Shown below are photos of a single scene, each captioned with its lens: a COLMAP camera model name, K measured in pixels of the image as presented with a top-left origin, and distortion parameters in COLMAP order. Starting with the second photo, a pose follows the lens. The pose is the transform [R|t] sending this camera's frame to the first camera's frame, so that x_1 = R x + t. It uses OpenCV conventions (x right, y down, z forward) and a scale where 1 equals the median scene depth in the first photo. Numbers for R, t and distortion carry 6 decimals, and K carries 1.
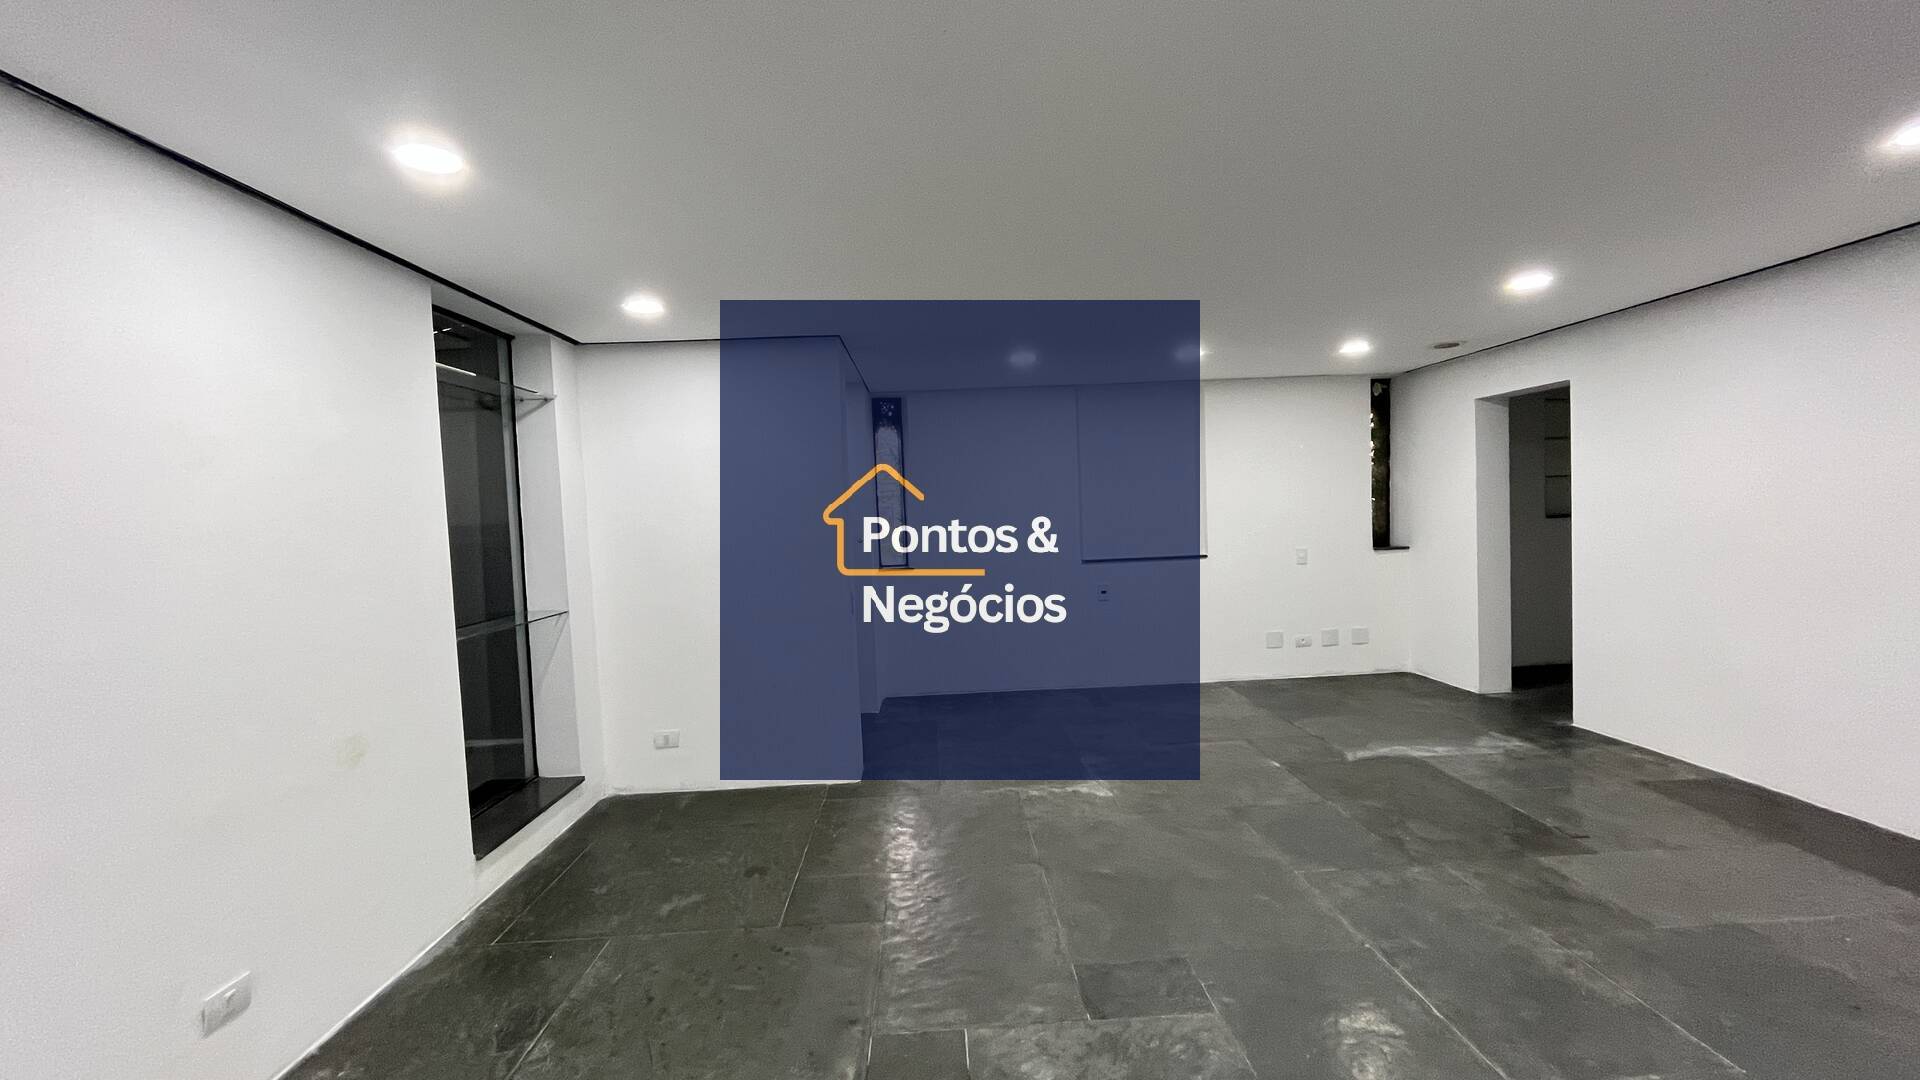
lens RADIAL K [[777.4, 0, 960.0], [0, 777.4, 540.0], [0, 0, 1]] dist [-0.001653, -0.000139]
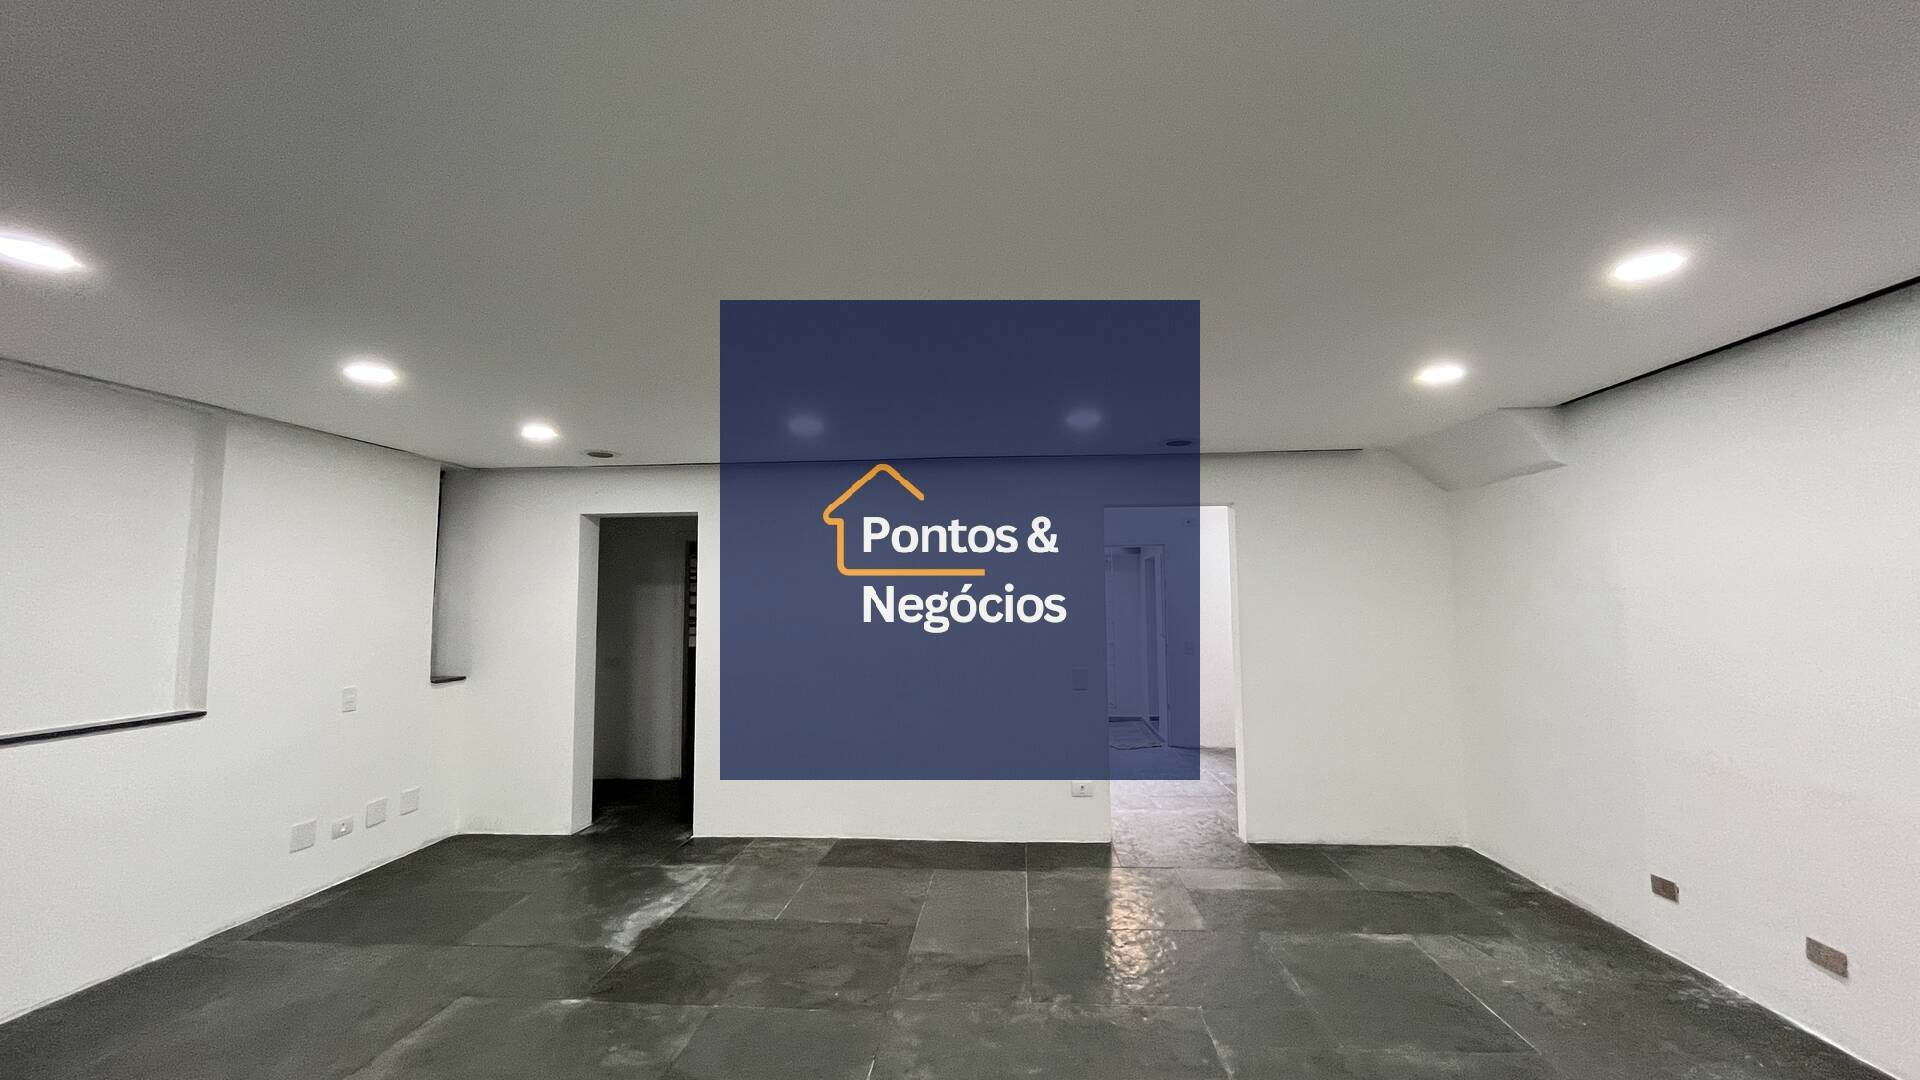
lens RADIAL K [[768.4, 0, 956.2], [0, 768.4, 546.8], [0, 0, 1]] dist [-0.013142, 0.000006]
pose [[0.115001, 0.114863, 0.986702, -0.250414], [0.047098, 0.991545, -0.120916, -0.008217], [-0.992248, 0.060377, 0.108618, 0.559749]]
